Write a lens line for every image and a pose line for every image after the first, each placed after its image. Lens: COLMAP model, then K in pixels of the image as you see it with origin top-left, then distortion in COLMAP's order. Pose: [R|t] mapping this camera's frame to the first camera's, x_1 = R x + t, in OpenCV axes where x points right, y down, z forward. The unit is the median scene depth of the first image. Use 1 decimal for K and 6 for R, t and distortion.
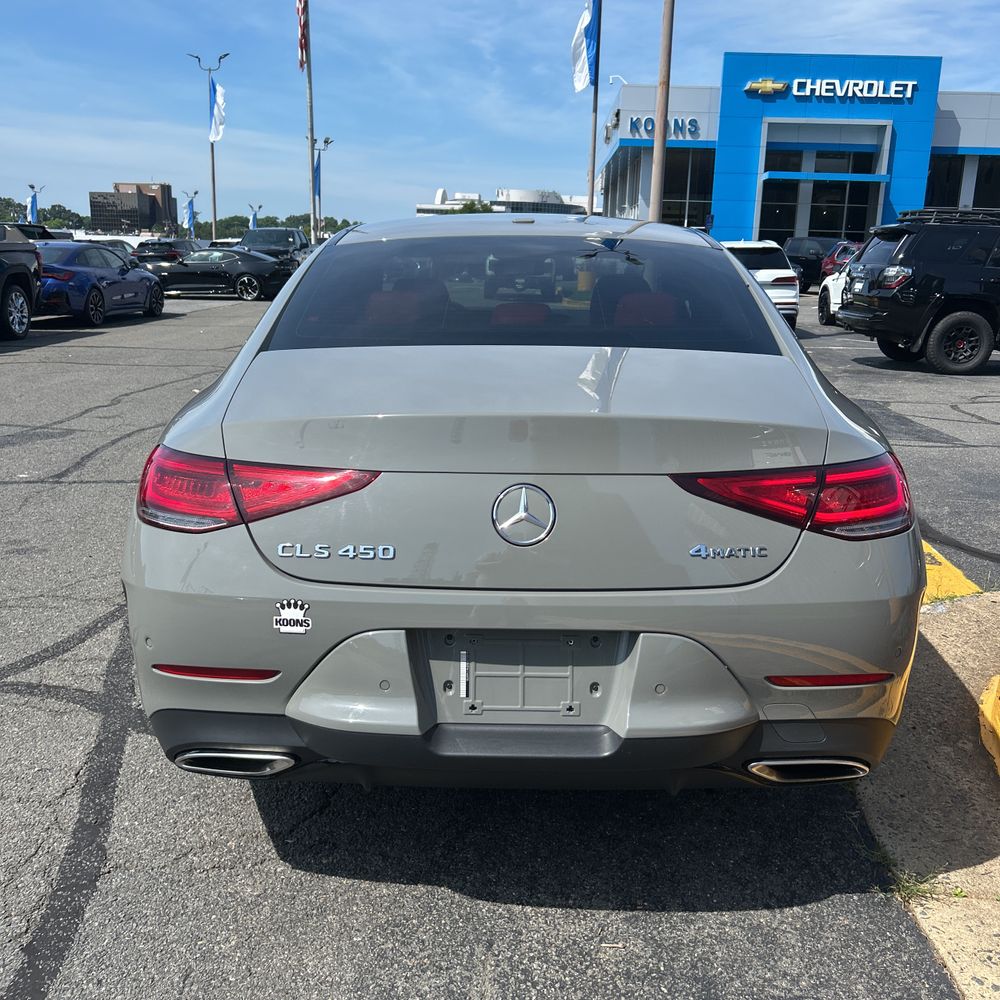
lens RADIAL K [[1007.9, 0, 496.8], [0, 1007.9, 481.6], [0, 0, 1]] dist [0.021438, -0.002390]
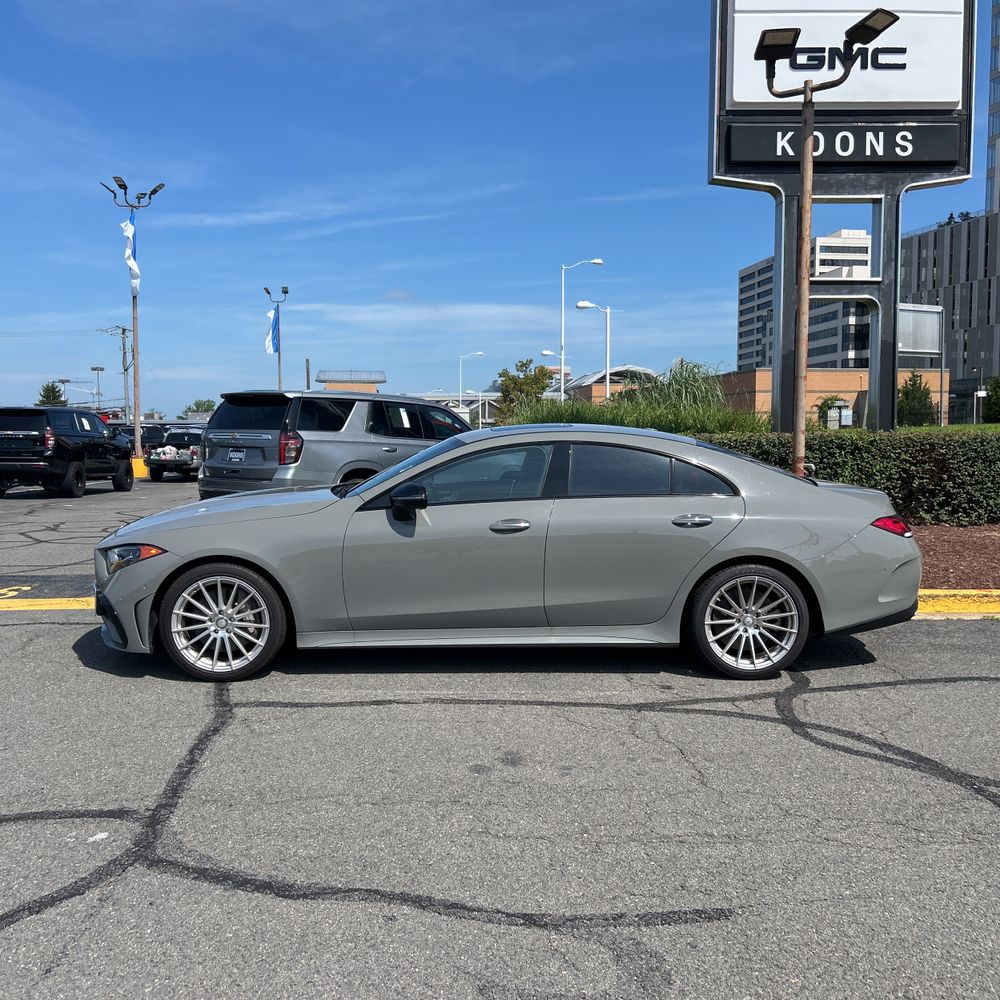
lens RADIAL K [[1012.1, 0, 494.4], [0, 1012.1, 501.8], [0, 0, 1]] dist [0.048103, -0.050548]
pose [[-0.070635, -0.091686, 0.993280, -0.302525], [0.215686, 0.970806, 0.104950, -0.059694], [-0.973905, 0.221650, -0.048798, 0.216181]]
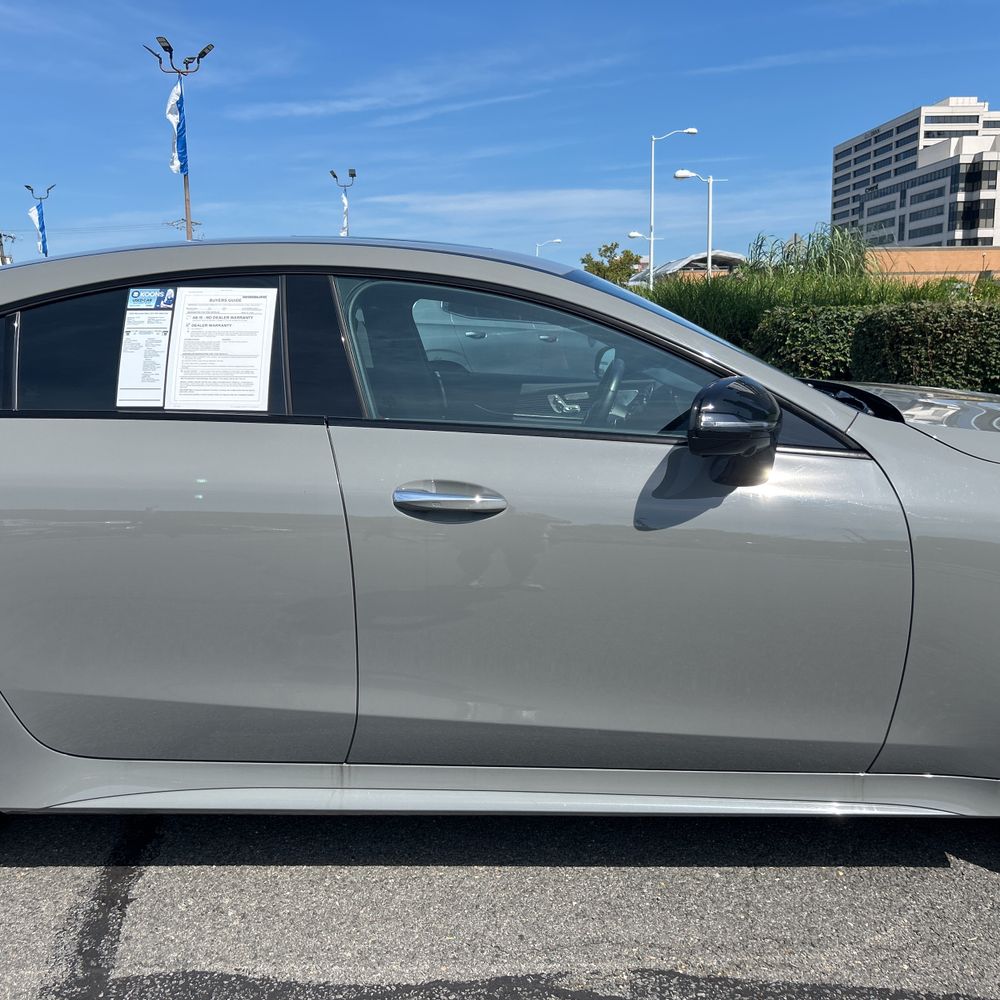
lens RADIAL K [[1014.1, 0, 486.0], [0, 1014.1, 490.3], [0, 0, 1]] dist [0.016556, 0.010447]
pose [[0.009533, -0.181056, 0.983427, -0.138536], [0.232828, 0.956843, 0.173904, -0.050023], [-0.972471, 0.227311, 0.051277, 0.229702]]
